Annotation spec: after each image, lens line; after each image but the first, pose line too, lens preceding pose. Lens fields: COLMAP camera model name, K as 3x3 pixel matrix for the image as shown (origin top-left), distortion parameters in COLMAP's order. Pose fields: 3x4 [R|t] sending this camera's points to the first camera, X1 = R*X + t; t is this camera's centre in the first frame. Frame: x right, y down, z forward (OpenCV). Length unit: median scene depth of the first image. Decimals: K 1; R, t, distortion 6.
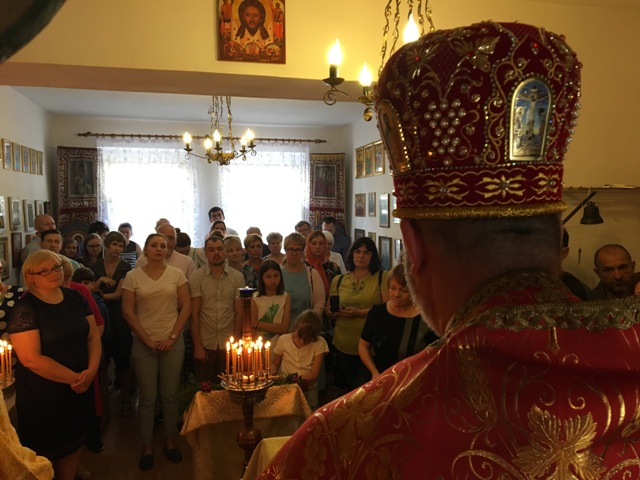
lens RADIAL K [[541.1, 0, 316.6], [0, 541.1, 239.7], [0, 0, 1]] dist [0.094165, -0.142660]
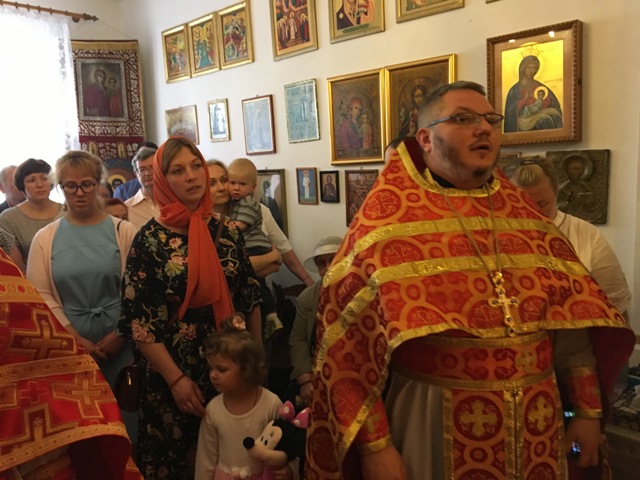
lens RADIAL K [[541.1, 0, 316.6], [0, 541.1, 239.7], [0, 0, 1]] dist [0.094165, -0.142660]
pose [[0.818254, -0.104814, 0.565220, -0.203293], [0.080045, 0.994433, 0.068527, 0.041331], [-0.569256, -0.010830, 0.822089, 0.542867]]
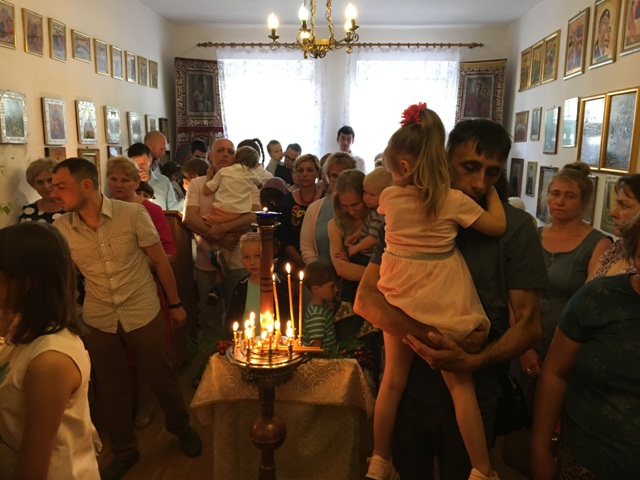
lens RADIAL K [[541.1, 0, 316.6], [0, 541.1, 239.7], [0, 0, 1]] dist [0.094165, -0.142660]
pose [[0.952331, 0.072486, -0.296329, 0.060759], [-0.040266, 0.992730, 0.113427, 0.024662], [0.302396, -0.096088, 0.948327, 0.209395]]
